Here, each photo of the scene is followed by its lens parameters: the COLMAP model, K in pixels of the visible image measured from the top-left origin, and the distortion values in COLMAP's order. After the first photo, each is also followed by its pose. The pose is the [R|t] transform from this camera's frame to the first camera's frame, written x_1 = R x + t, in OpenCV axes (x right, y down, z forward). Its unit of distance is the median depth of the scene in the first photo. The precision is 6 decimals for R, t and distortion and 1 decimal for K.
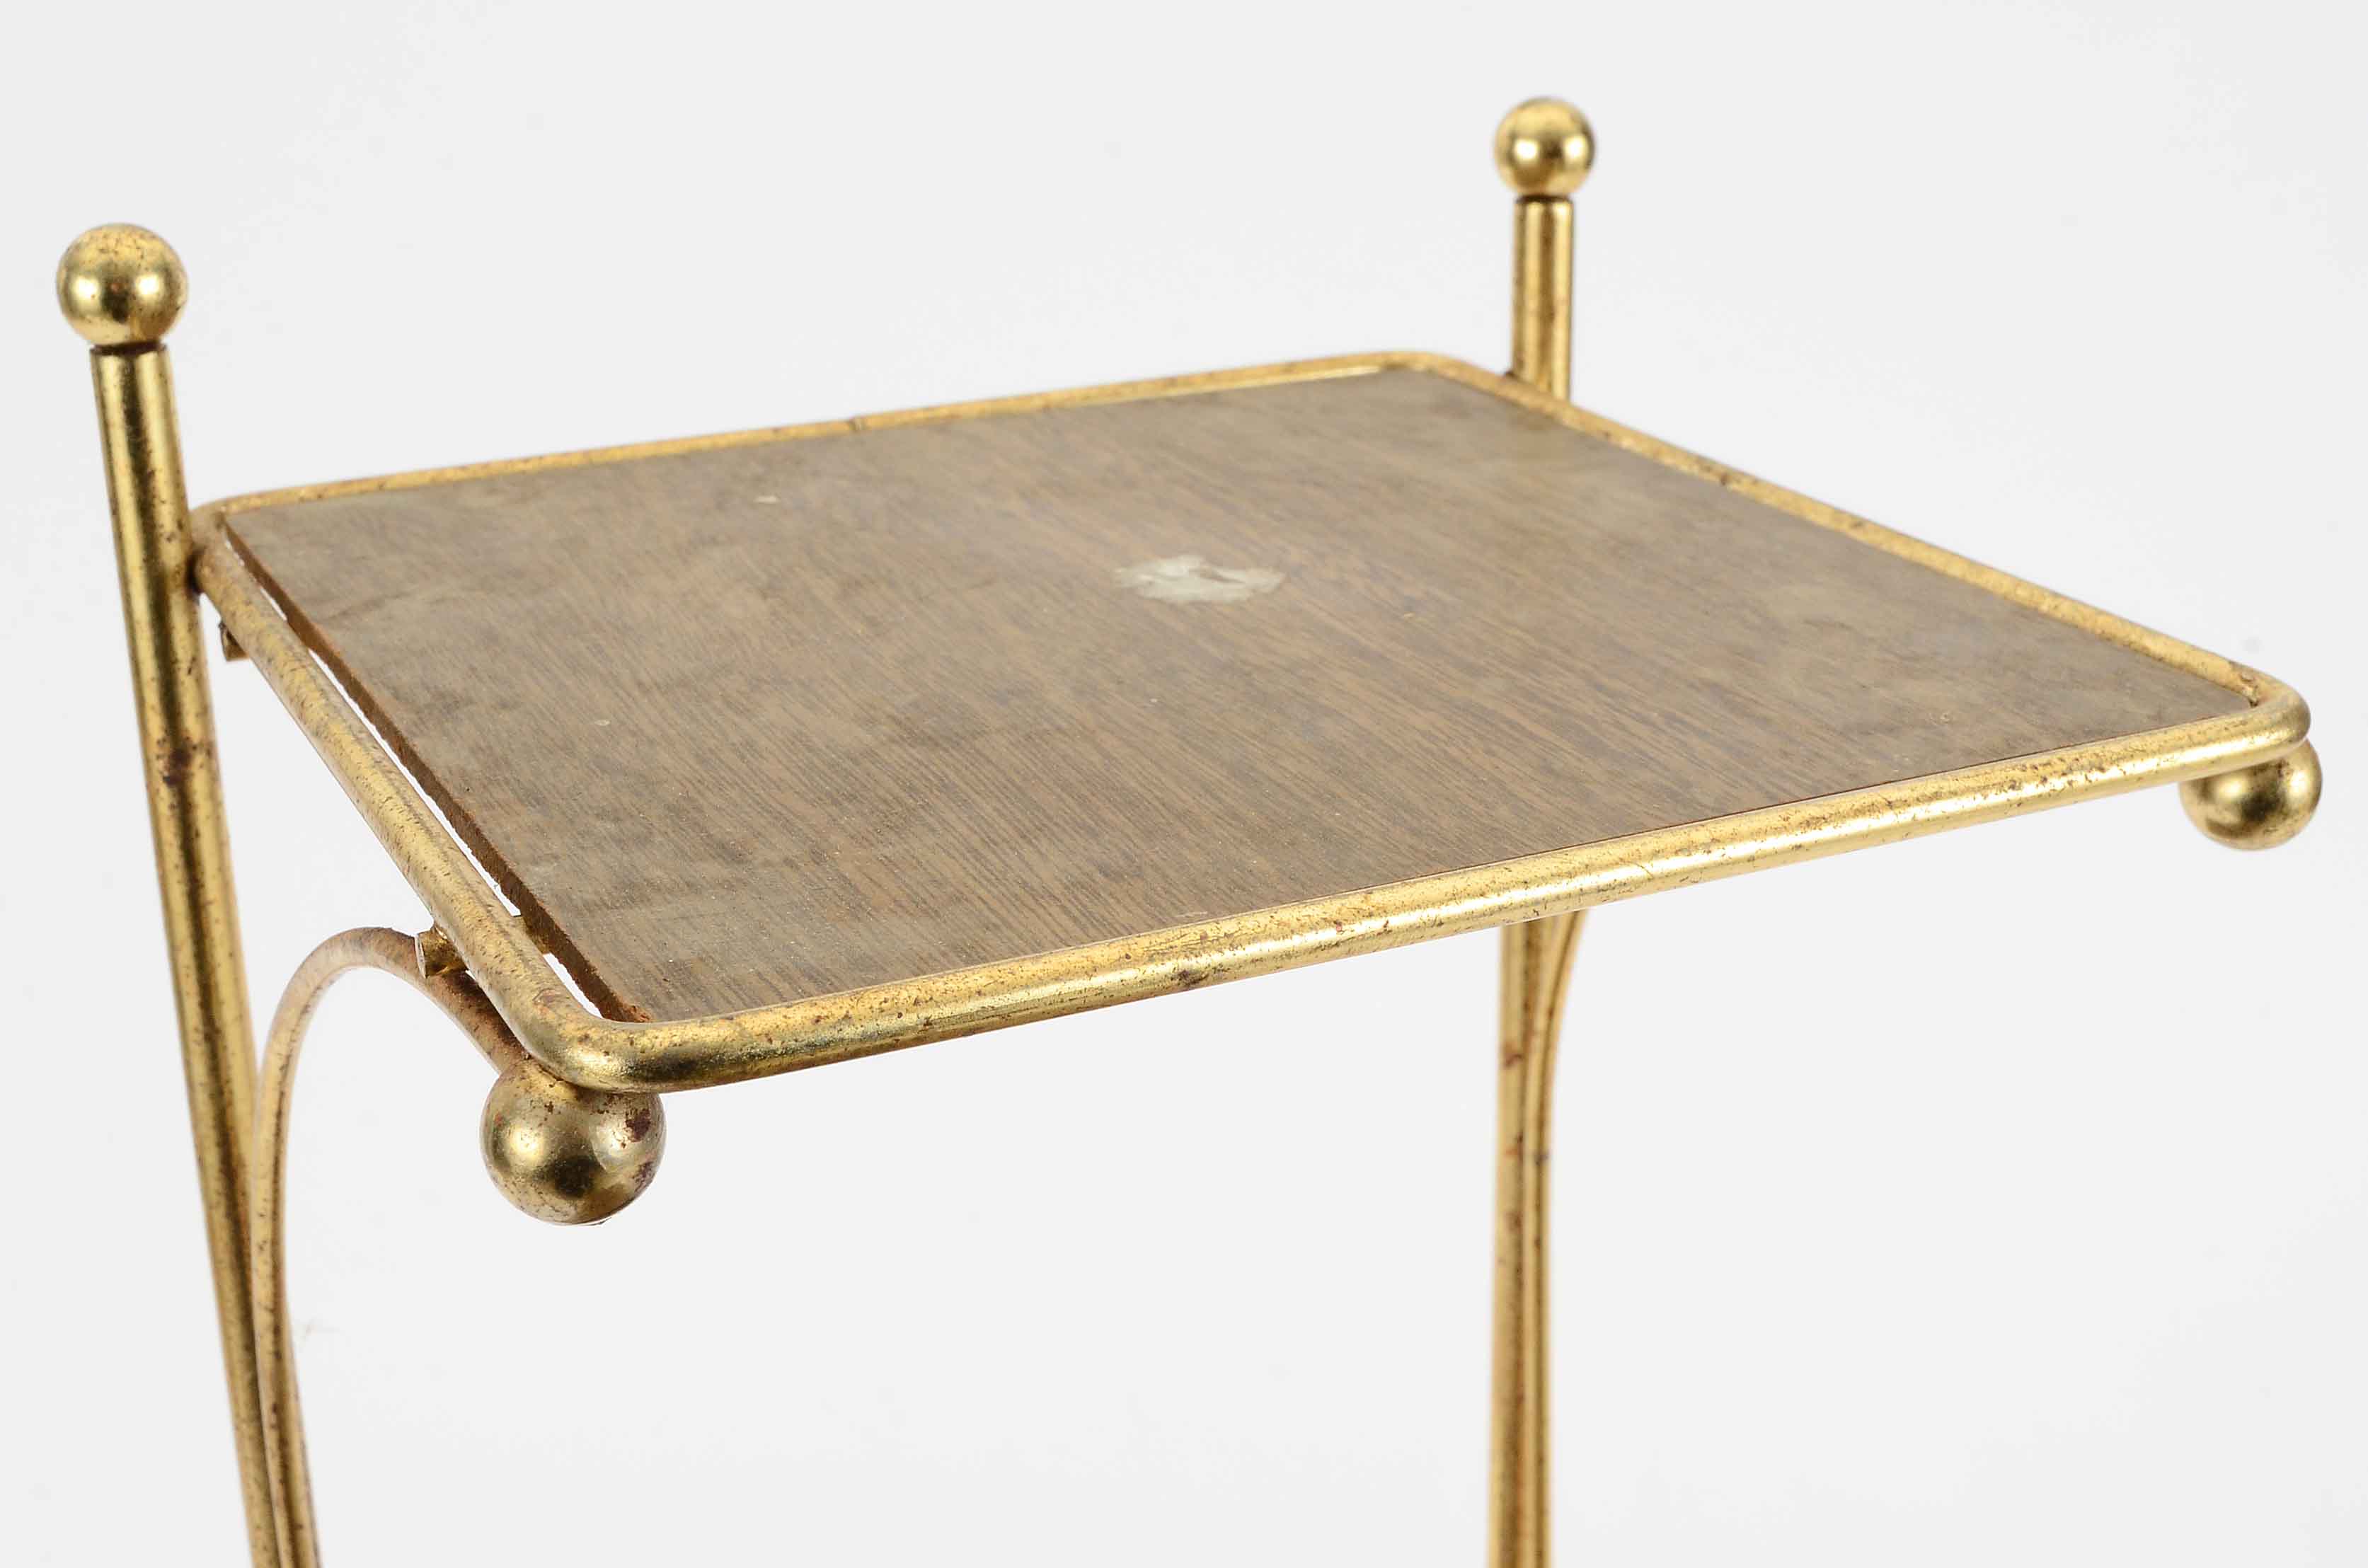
lens RADIAL K [[3086.7, 0, 1184.0], [0, 3086.7, 784.0], [0, 0, 1]] dist [0.005758, 0.003908]
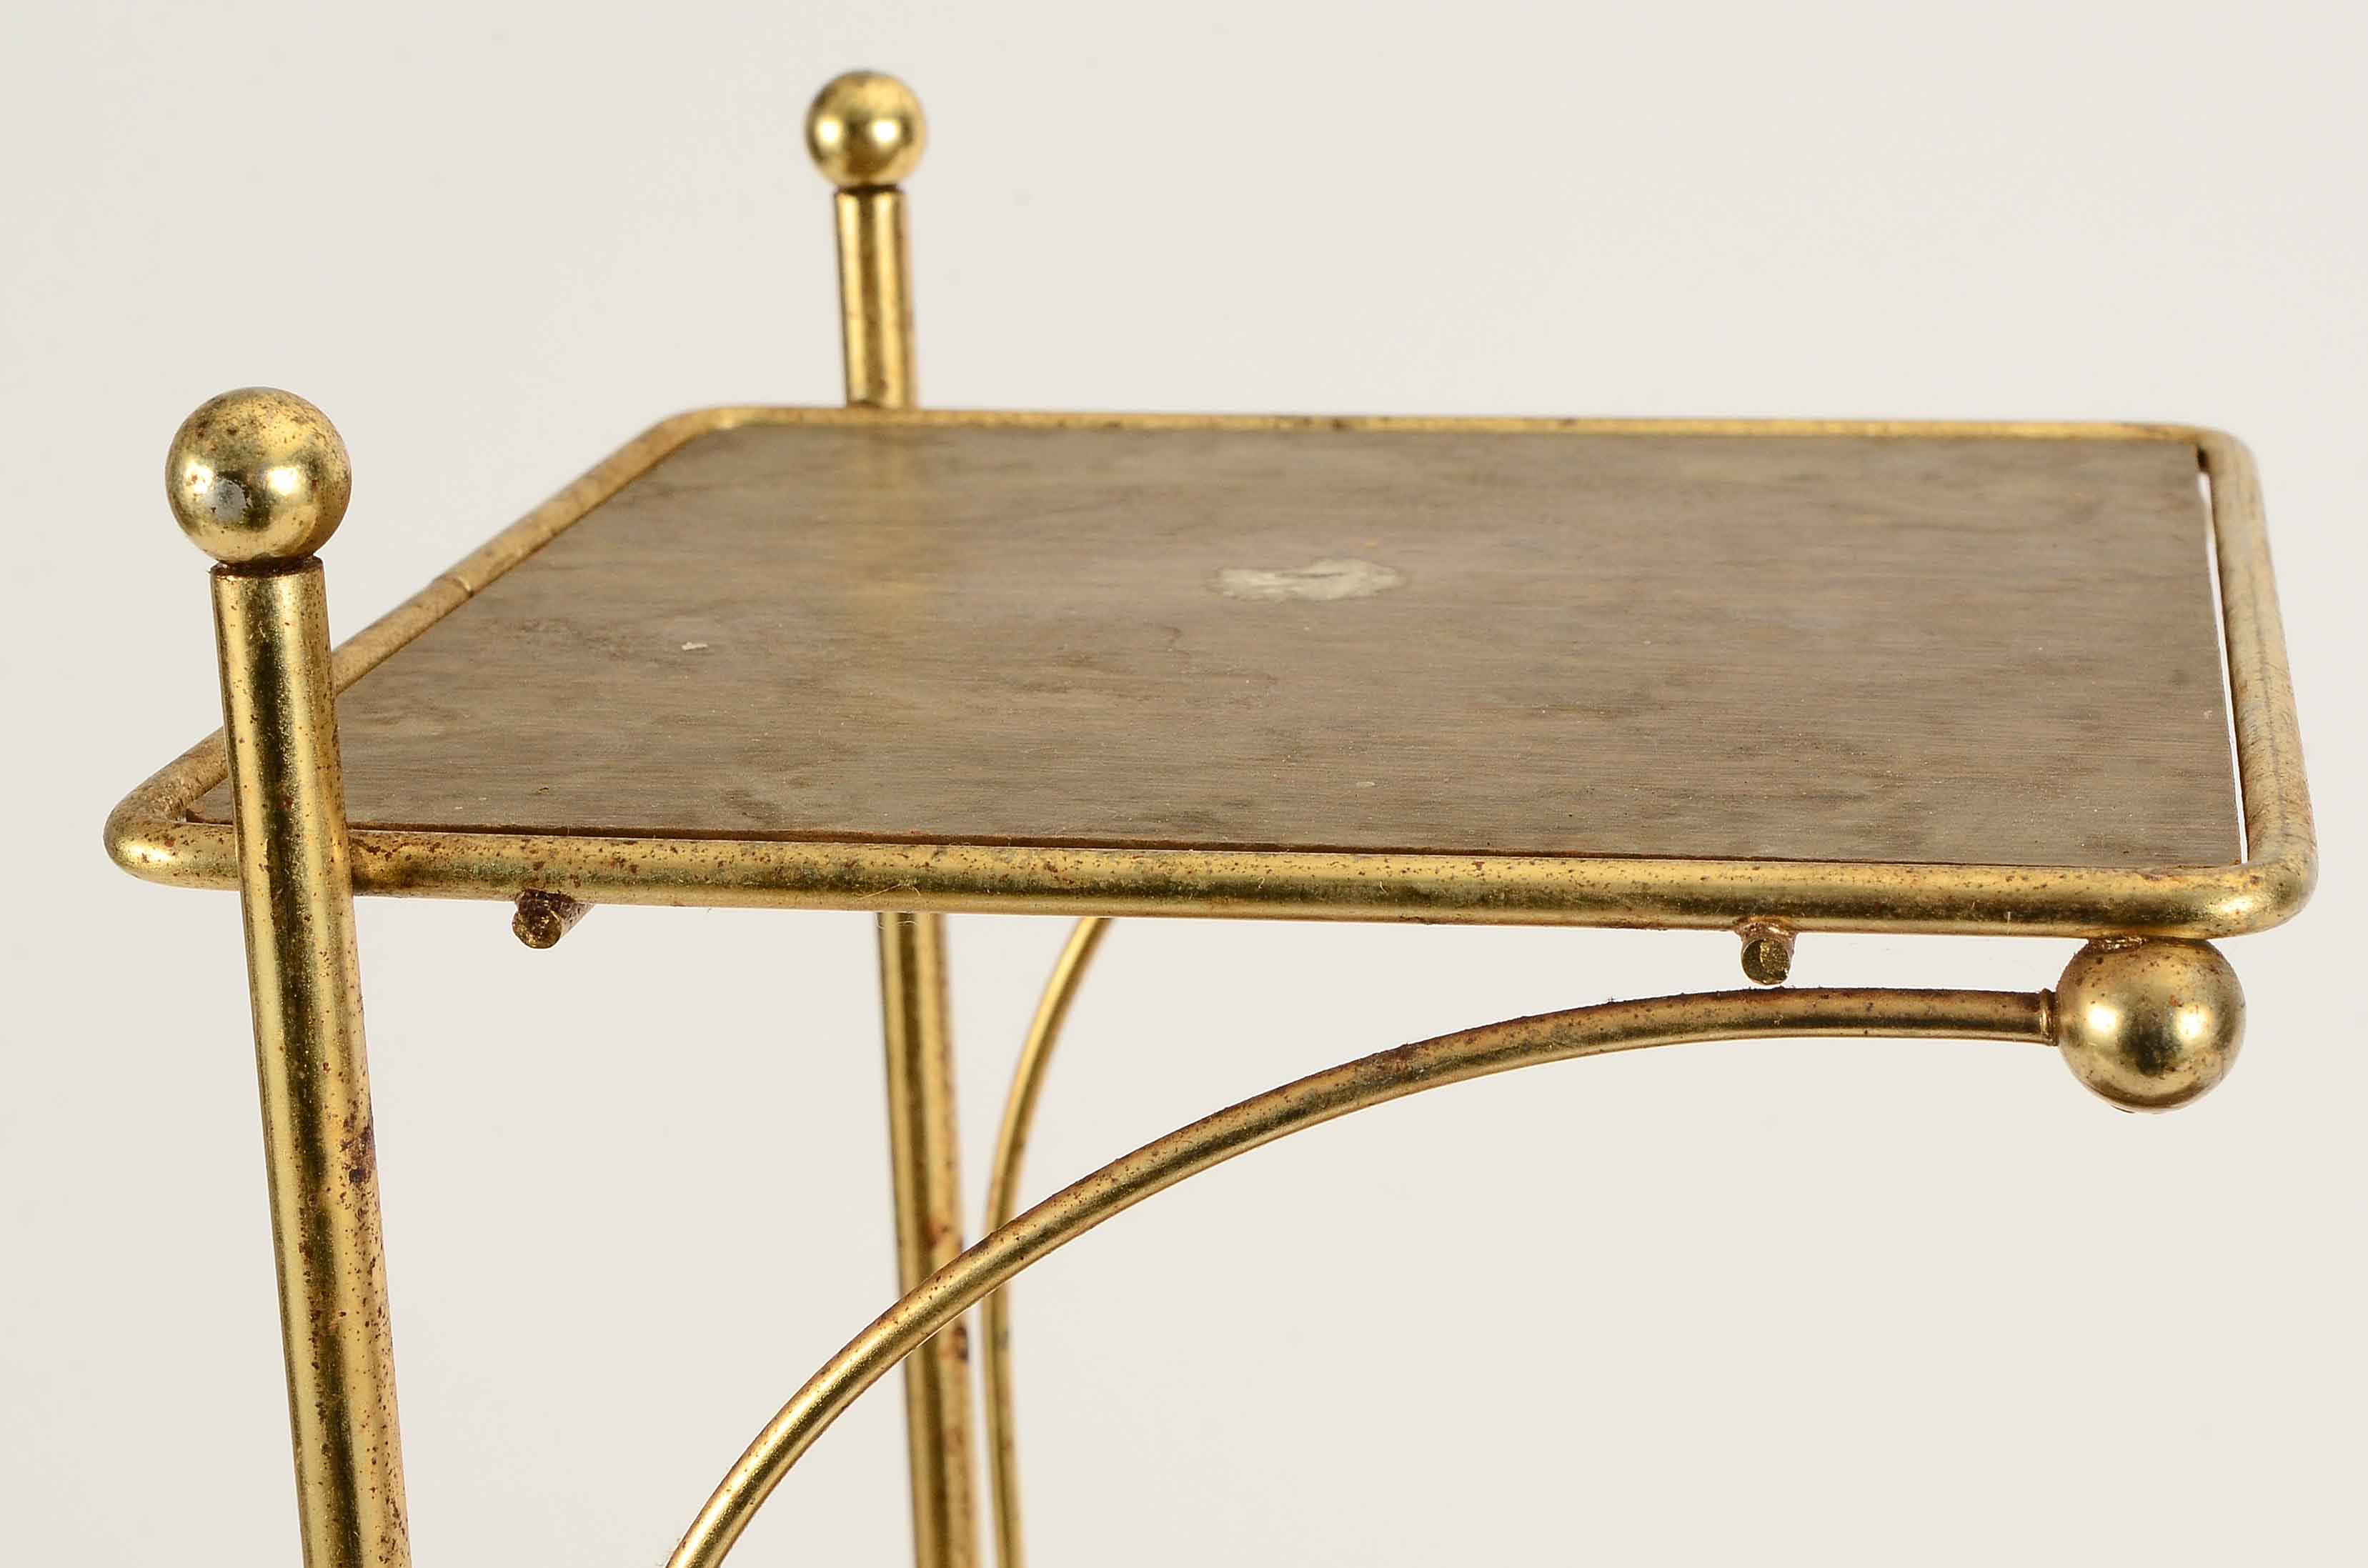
lens RADIAL K [[4697.6, 0, 1184.0], [0, 4697.6, 784.0], [0, 0, 1]] dist [0.551239, 0.020843]
pose [[0.555894, -0.213221, 0.803442, -1.127863], [0.296355, 0.953866, 0.048096, -0.087002], [-0.776631, 0.211368, 0.593437, 0.233470]]
